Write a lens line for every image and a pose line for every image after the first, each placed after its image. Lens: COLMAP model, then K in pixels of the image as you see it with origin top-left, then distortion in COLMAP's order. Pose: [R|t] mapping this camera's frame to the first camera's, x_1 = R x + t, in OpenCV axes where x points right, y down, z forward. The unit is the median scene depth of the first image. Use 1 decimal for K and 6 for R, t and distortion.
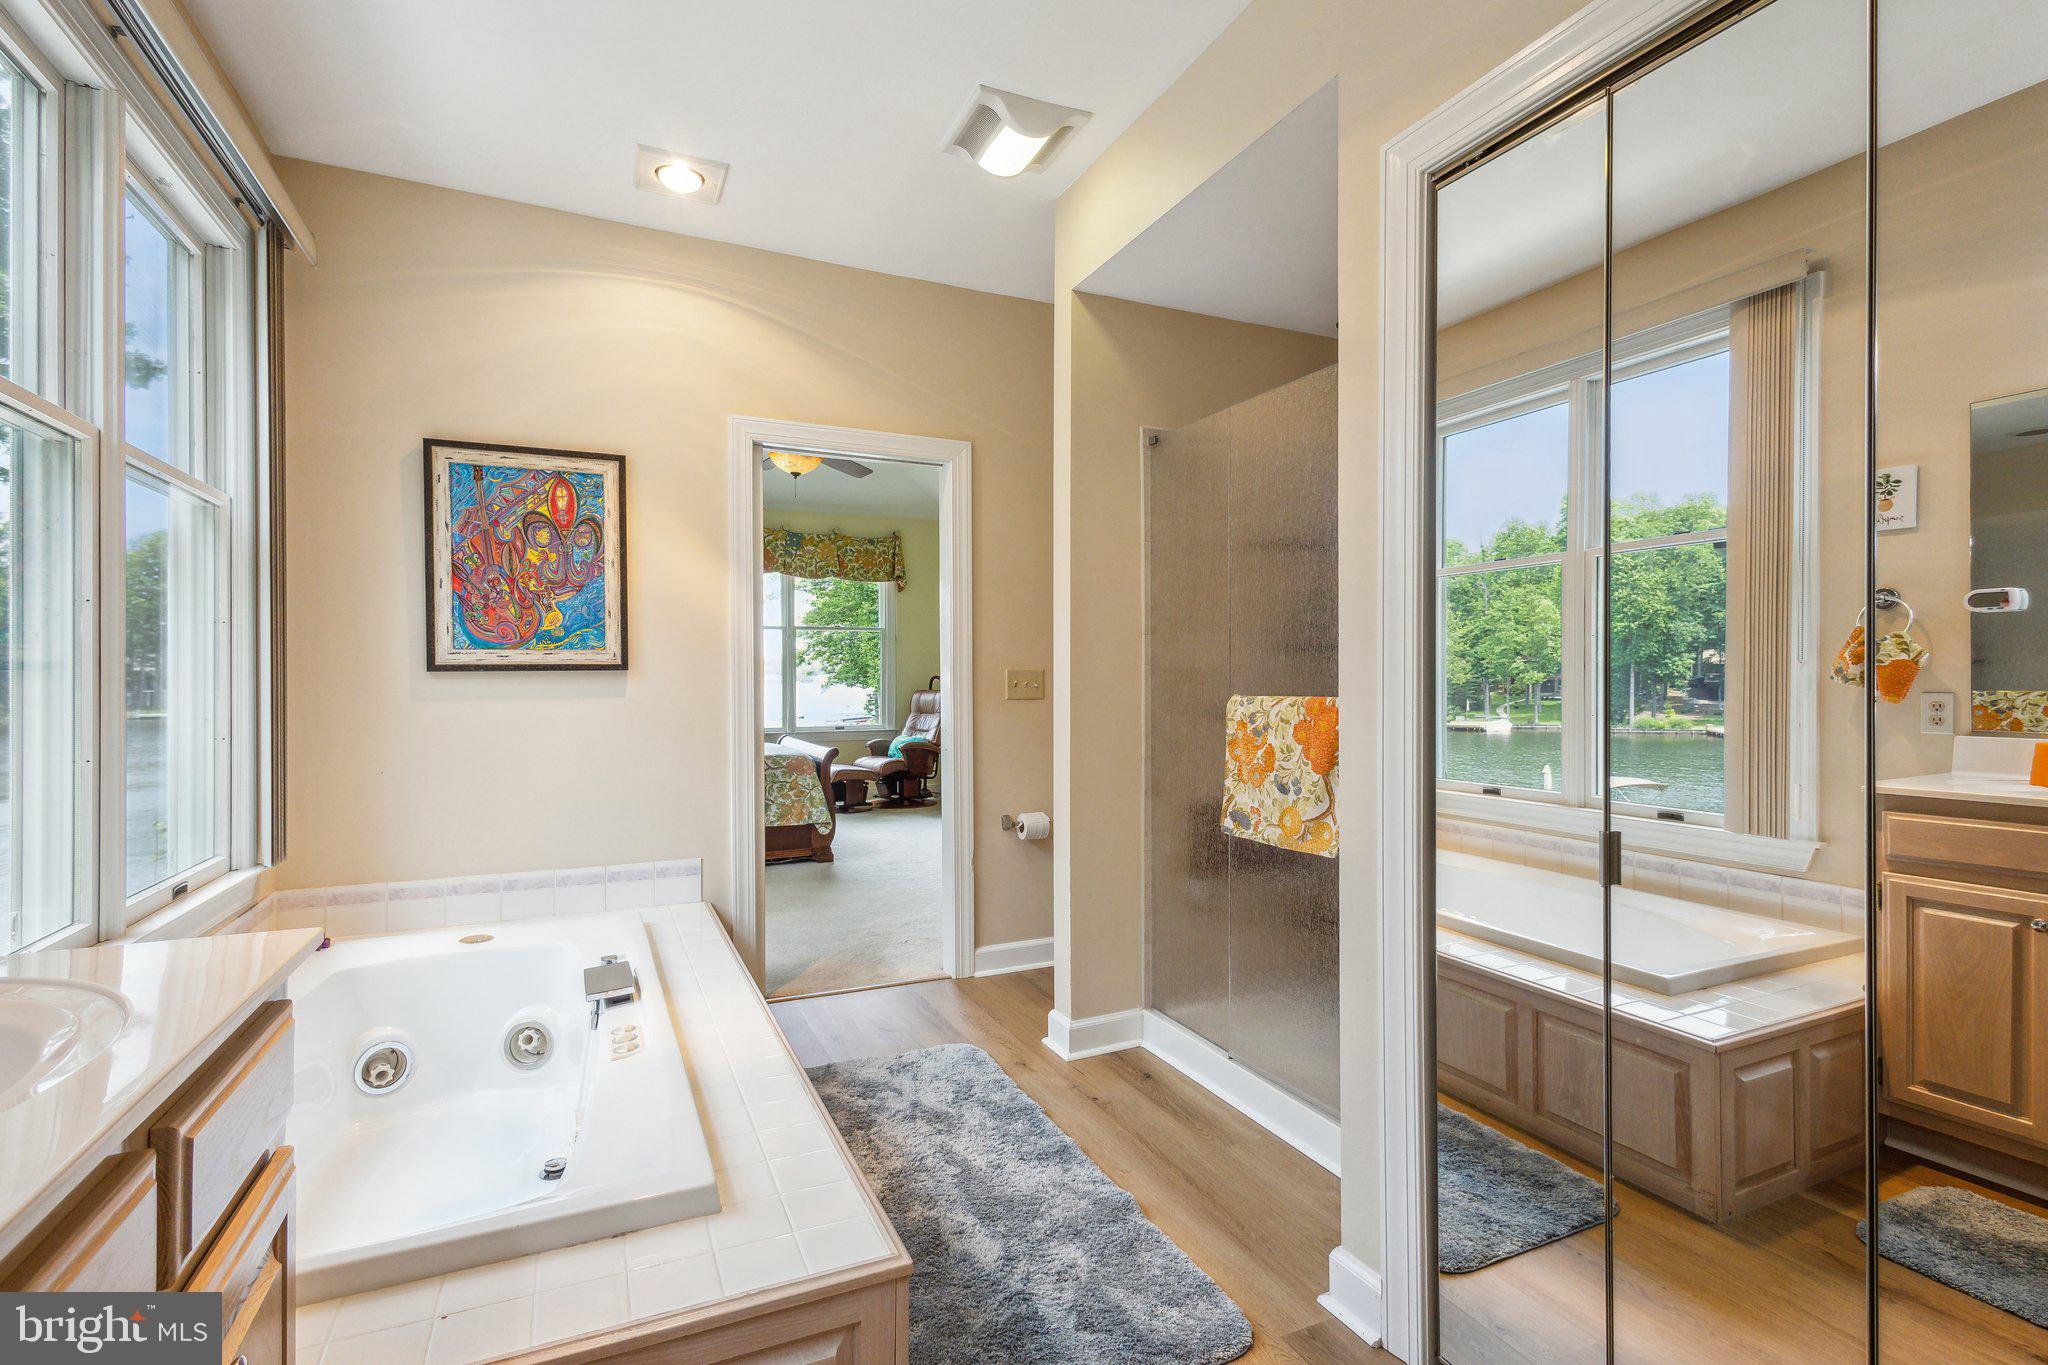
lens RADIAL K [[952.8, 0, 1025.3], [0, 952.8, 679.7], [0, 0, 1]] dist [0.012358, -0.003313]
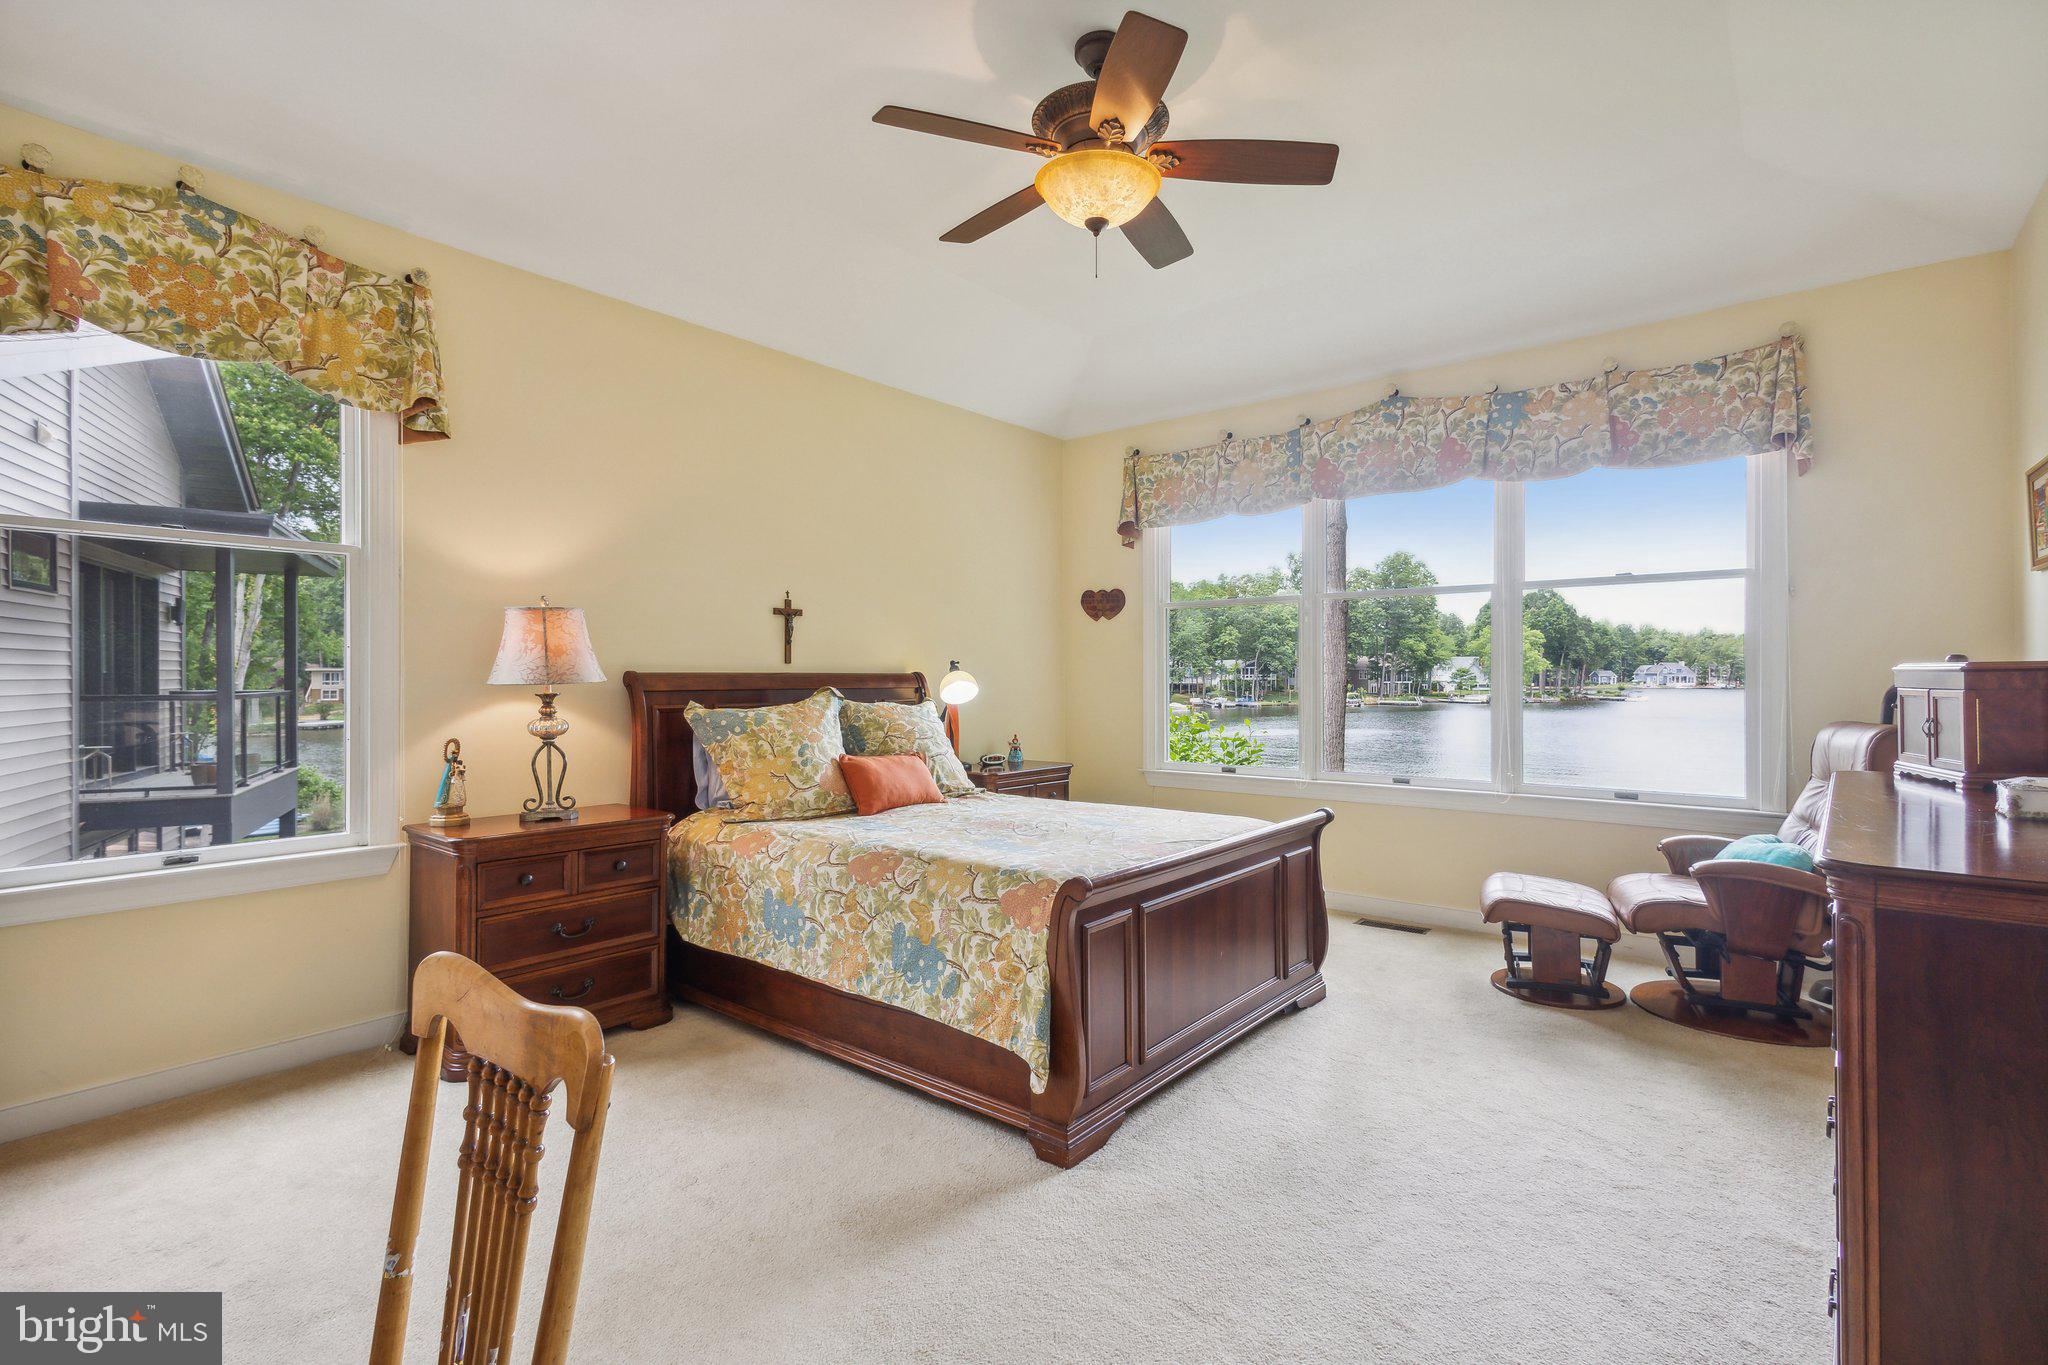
lens RADIAL K [[952.8, 0, 1006.5], [0, 952.8, 674.9], [0, 0, 1]] dist [0.012358, -0.003313]
pose [[0.428724, 0.001168, -0.903435, 0.290645], [-0.001063, 0.999999, 0.000788, -0.023933], [0.903435, 0.000623, 0.428724, 1.684159]]
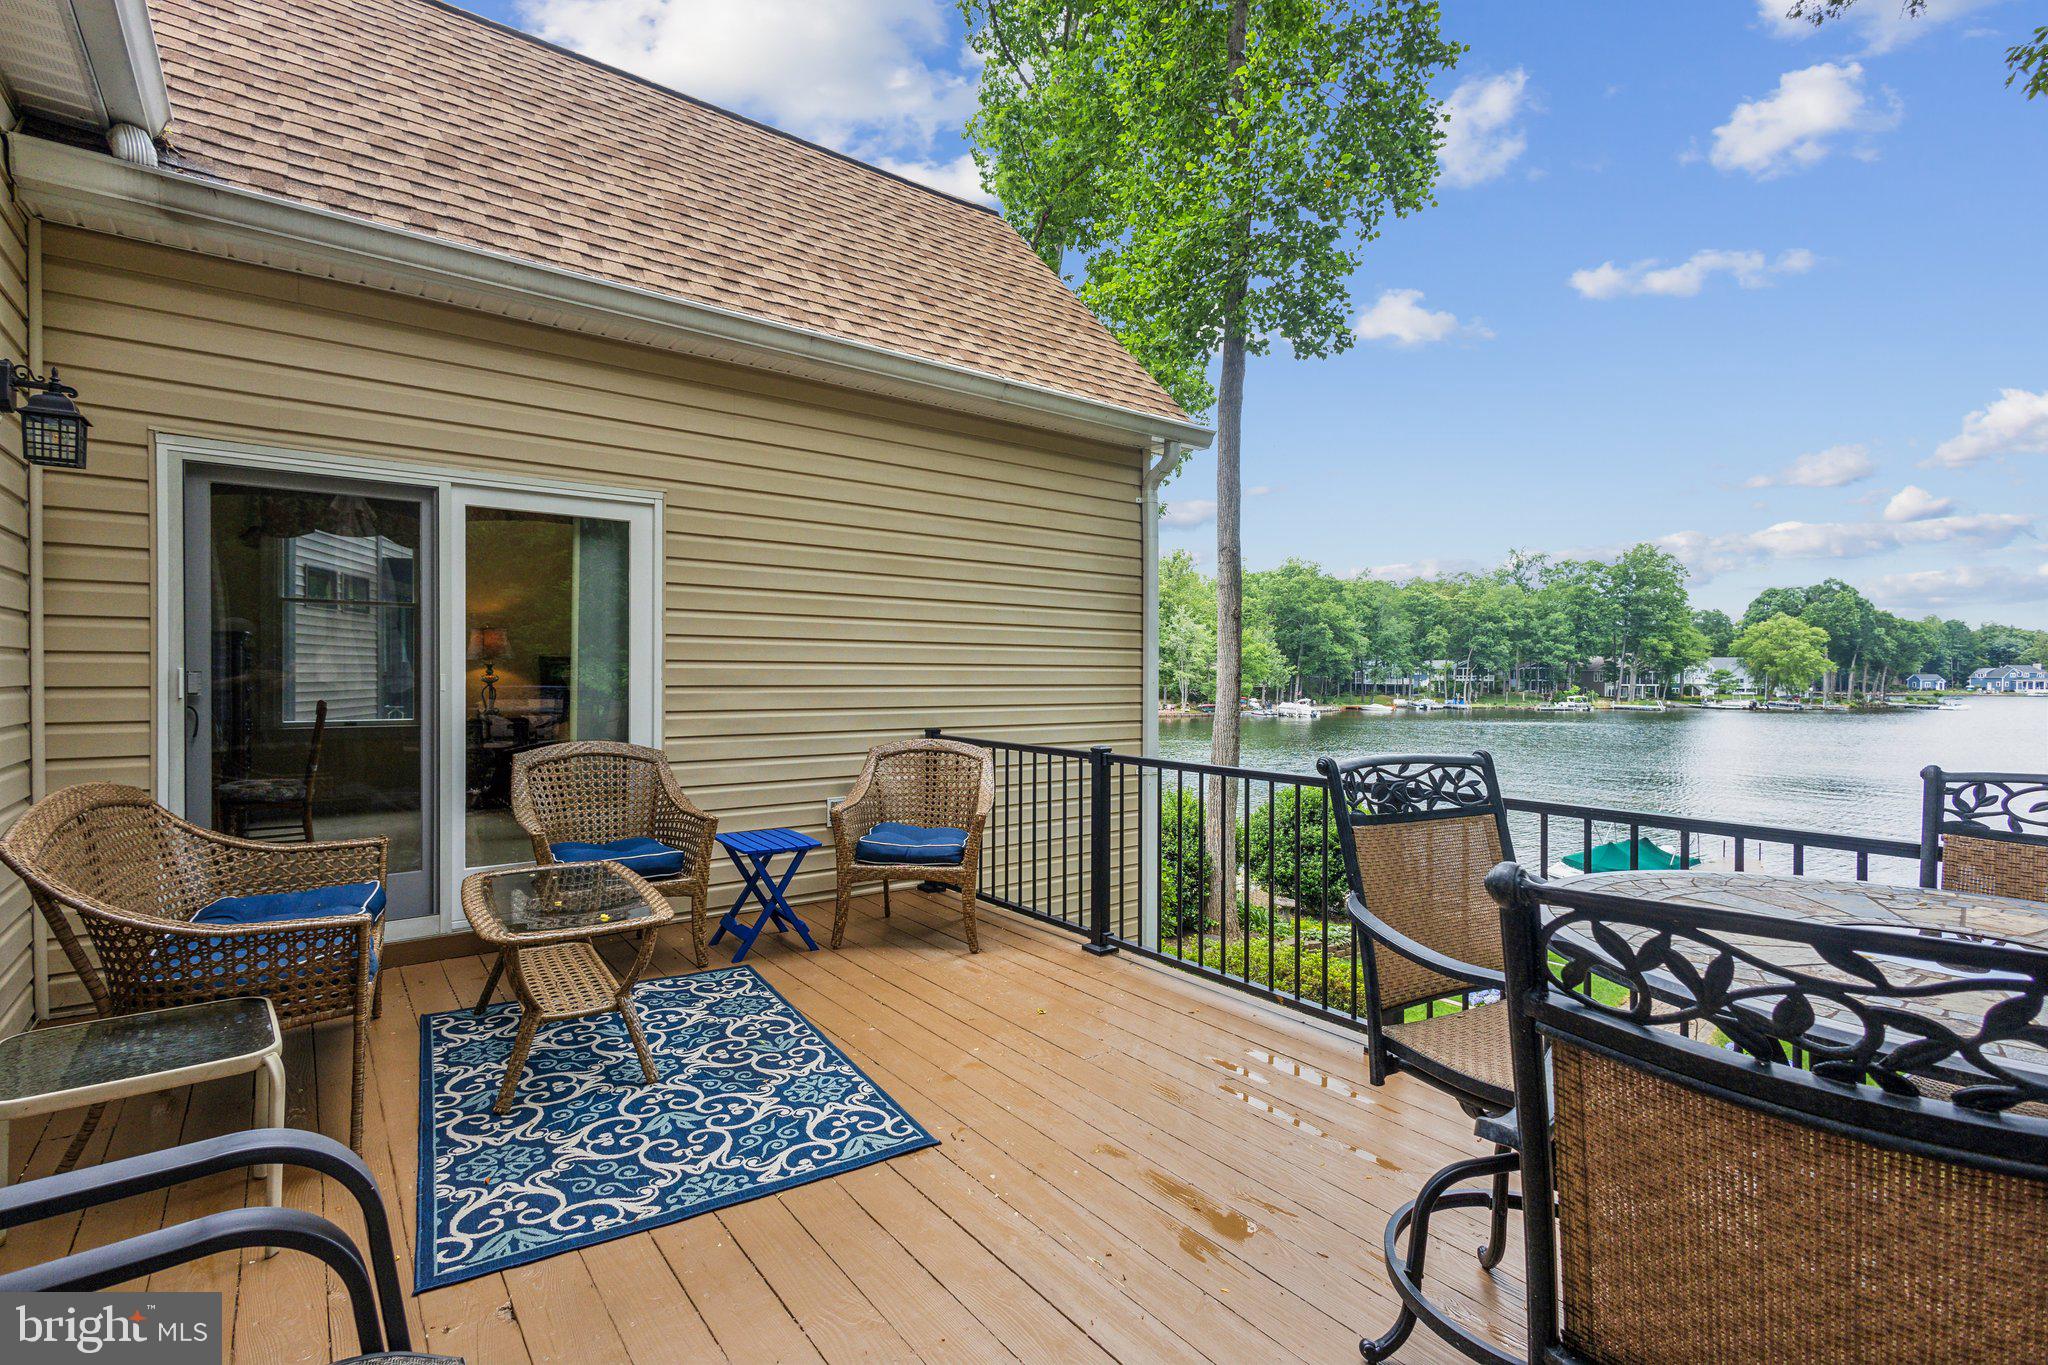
lens RADIAL K [[952.8, 0, 1031.7], [0, 952.8, 668.0], [0, 0, 1]] dist [0.012358, -0.003313]
pose [[0.226155, -0.003474, -0.974085, 2.035622], [-0.007254, 0.999960, -0.005250, 0.010880], [0.974064, 0.008253, 0.226121, 2.550668]]
